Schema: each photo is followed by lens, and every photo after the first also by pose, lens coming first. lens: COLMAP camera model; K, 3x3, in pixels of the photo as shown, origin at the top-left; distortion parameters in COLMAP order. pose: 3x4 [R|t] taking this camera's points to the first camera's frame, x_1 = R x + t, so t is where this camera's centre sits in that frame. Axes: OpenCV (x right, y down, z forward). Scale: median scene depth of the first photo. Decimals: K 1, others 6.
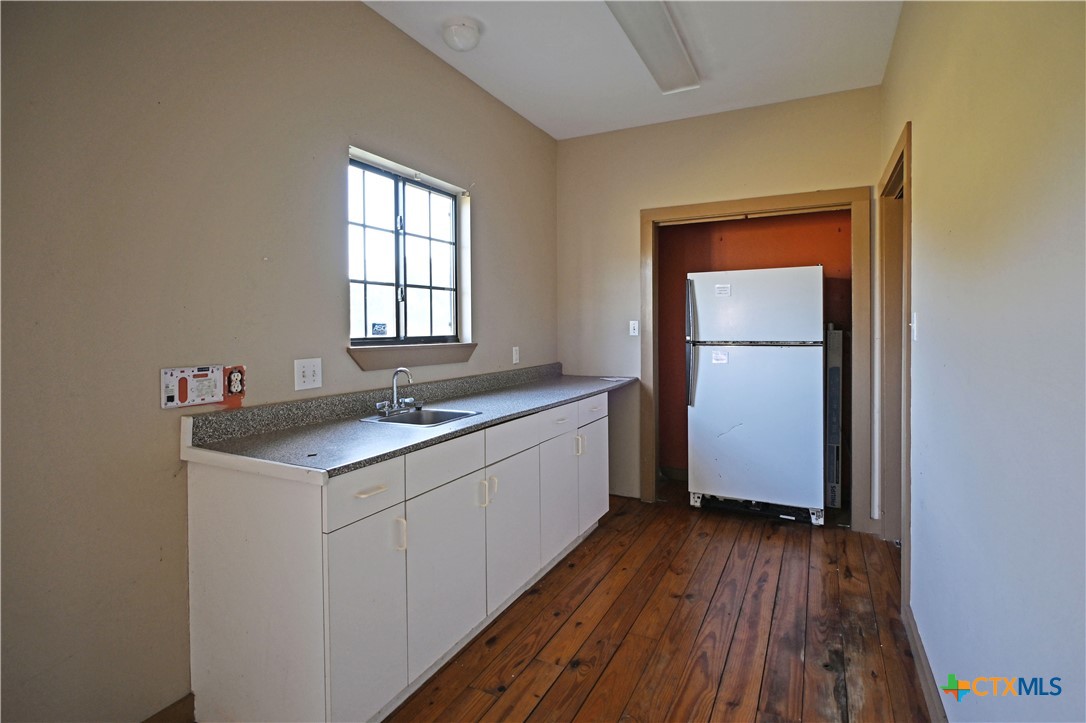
lens RADIAL K [[550.3, 0, 507.3], [0, 550.3, 337.2], [0, 0, 1]] dist [-0.001680, -0.000016]
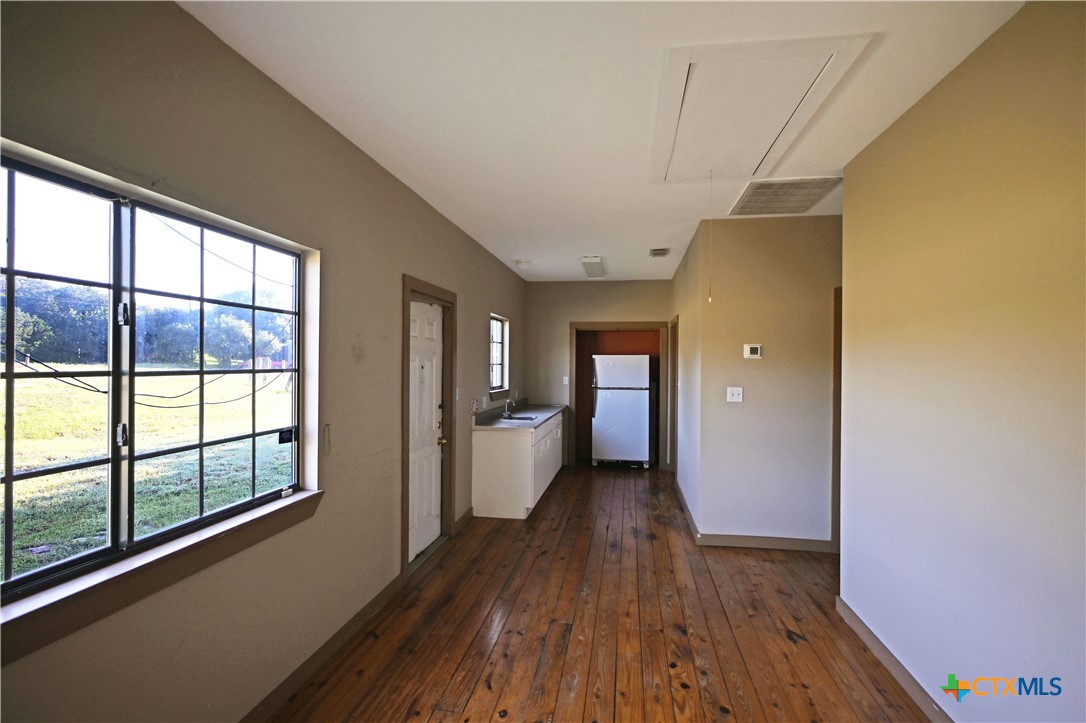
lens RADIAL K [[522.1, 0, 542.0], [0, 522.1, 364.2], [0, 0, 1]] dist [-0.000839, -0.000122]
pose [[0.940902, 0.014575, 0.338366, -0.571114], [-0.010751, 0.999855, -0.013171, -0.055317], [-0.338509, 0.008755, 0.940923, -0.880152]]
